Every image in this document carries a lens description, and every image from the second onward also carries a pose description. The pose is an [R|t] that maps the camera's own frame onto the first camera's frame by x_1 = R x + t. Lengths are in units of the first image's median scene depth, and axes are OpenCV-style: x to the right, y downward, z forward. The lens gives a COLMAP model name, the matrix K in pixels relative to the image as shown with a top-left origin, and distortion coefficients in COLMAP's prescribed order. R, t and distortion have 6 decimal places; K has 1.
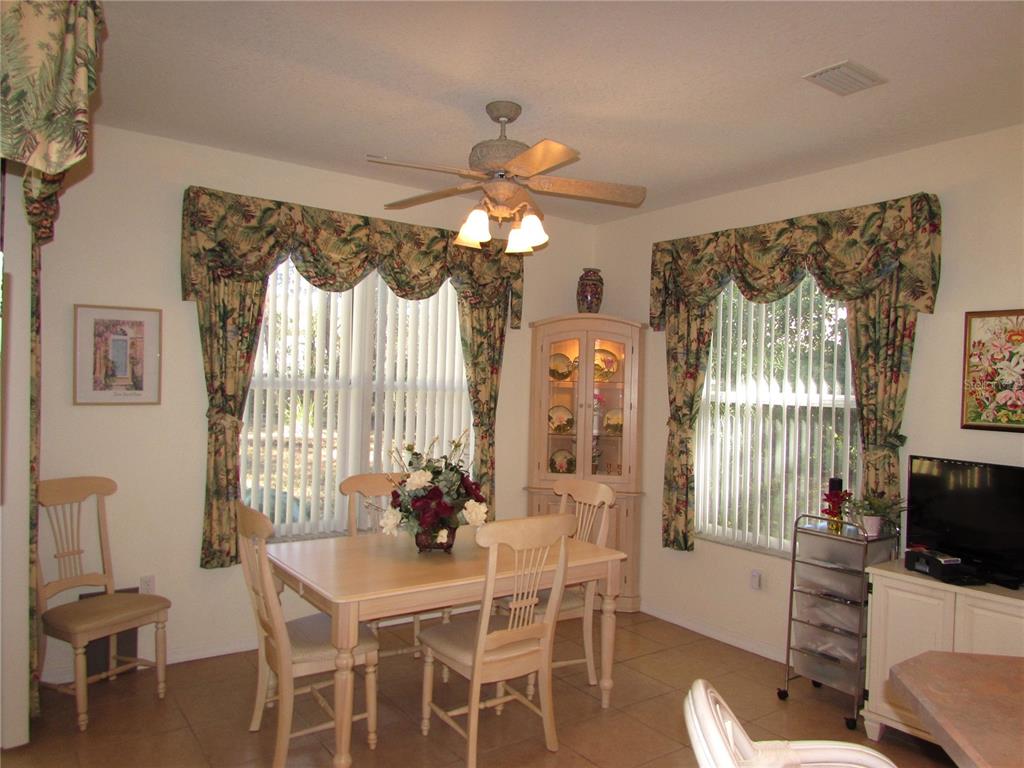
lens RADIAL K [[727.3, 0, 513.4], [0, 727.3, 389.1], [0, 0, 1]] dist [-0.026744, 0.001435]
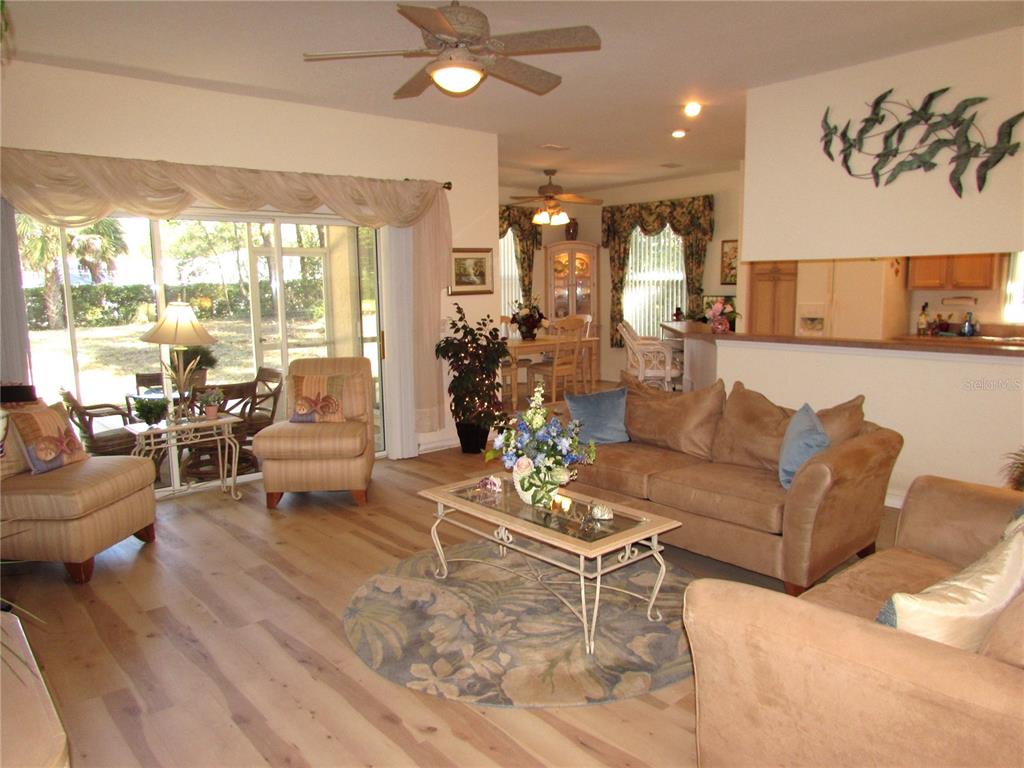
lens RADIAL K [[727.3, 0, 513.4], [0, 727.3, 389.1], [0, 0, 1]] dist [-0.026744, 0.001435]
pose [[0.994280, -0.058803, 0.089160, -0.317697], [0.045684, 0.988722, 0.142626, 0.014227], [-0.096541, -0.137737, 0.985753, -1.268574]]
